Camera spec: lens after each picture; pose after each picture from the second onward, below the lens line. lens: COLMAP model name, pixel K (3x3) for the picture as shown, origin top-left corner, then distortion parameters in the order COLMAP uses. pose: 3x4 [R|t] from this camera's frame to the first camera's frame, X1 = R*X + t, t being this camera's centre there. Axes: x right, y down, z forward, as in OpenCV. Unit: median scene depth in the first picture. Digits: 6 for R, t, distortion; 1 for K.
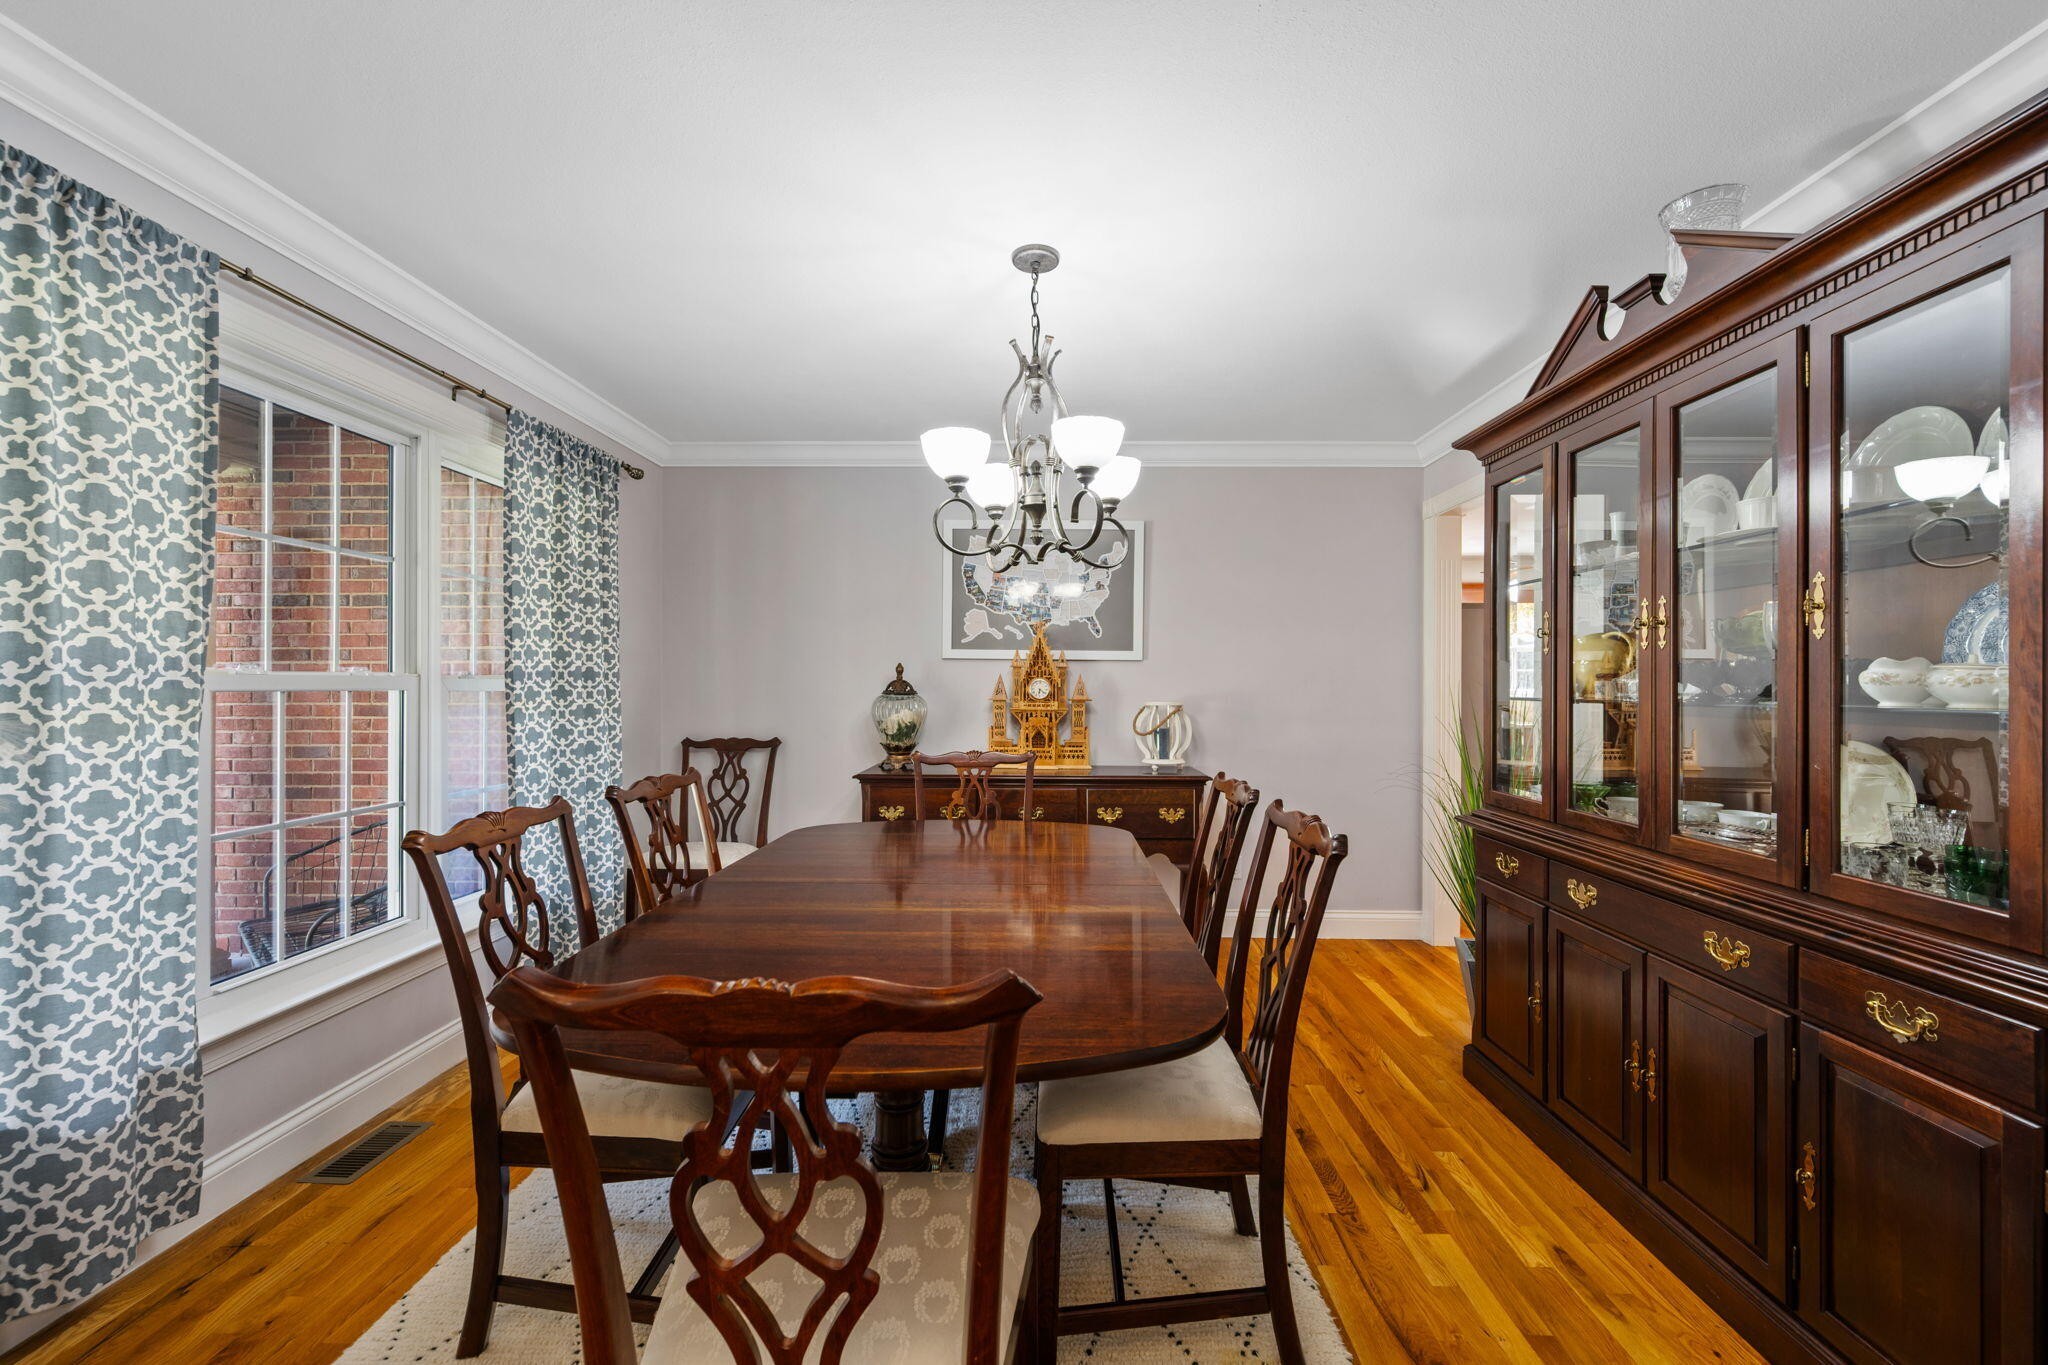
lens RADIAL K [[864.9, 0, 1023.5], [0, 864.9, 683.2], [0, 0, 1]] dist [-0.000657, -0.000019]
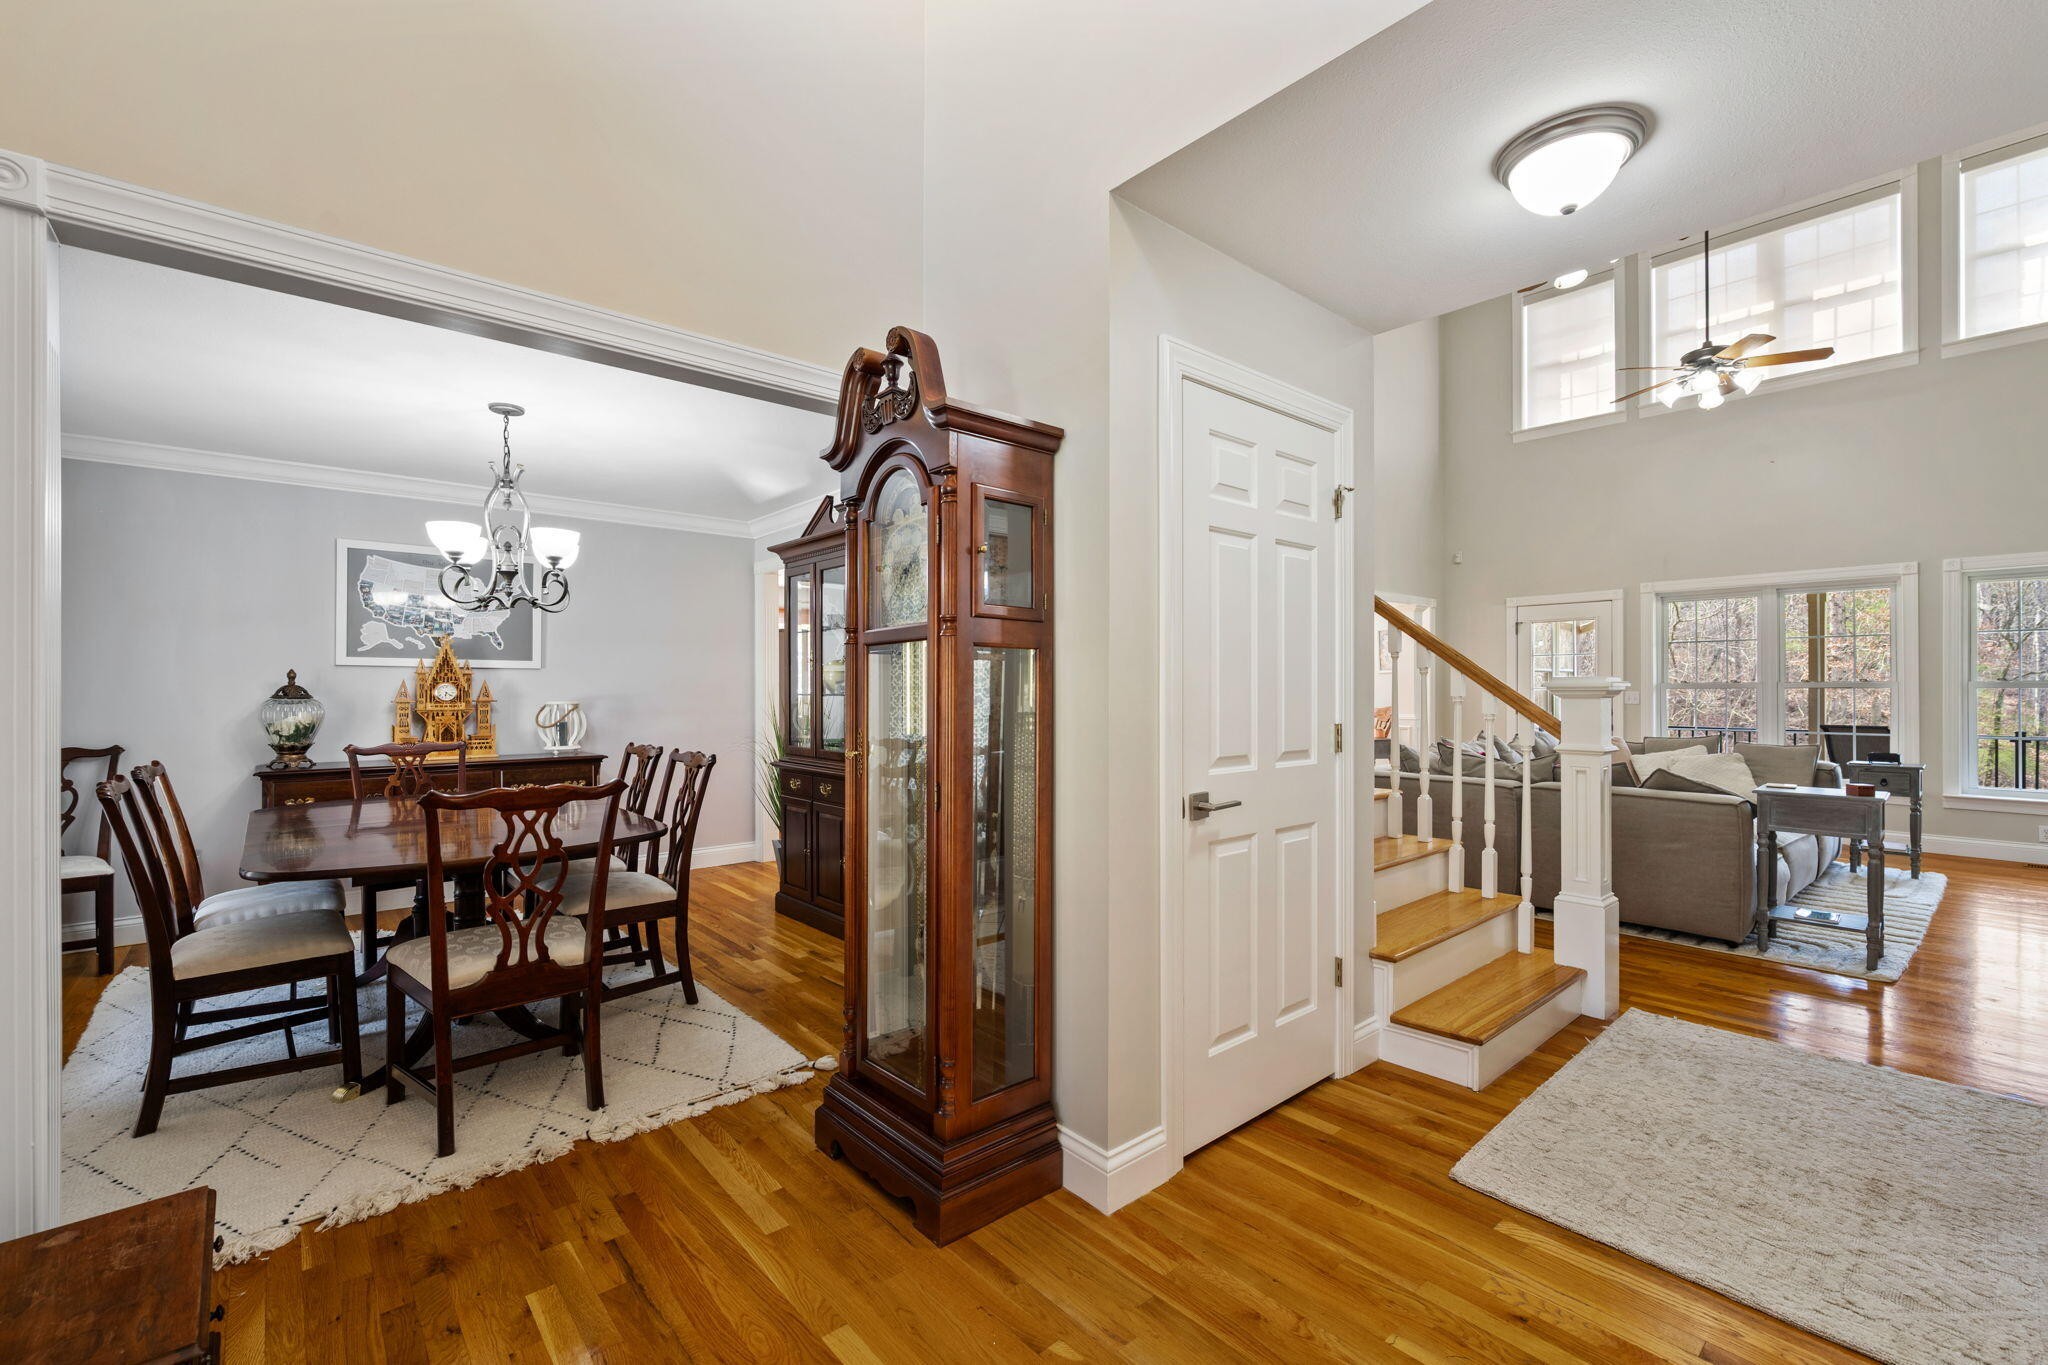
lens RADIAL K [[864.9, 0, 1023.5], [0, 864.9, 683.2], [0, 0, 1]] dist [-0.000657, -0.000019]
pose [[0.748884, -0.003041, 0.662694, -0.184793], [0.004605, 0.999989, -0.000616, -0.001293], [-0.662685, 0.003513, 0.748890, -0.435519]]
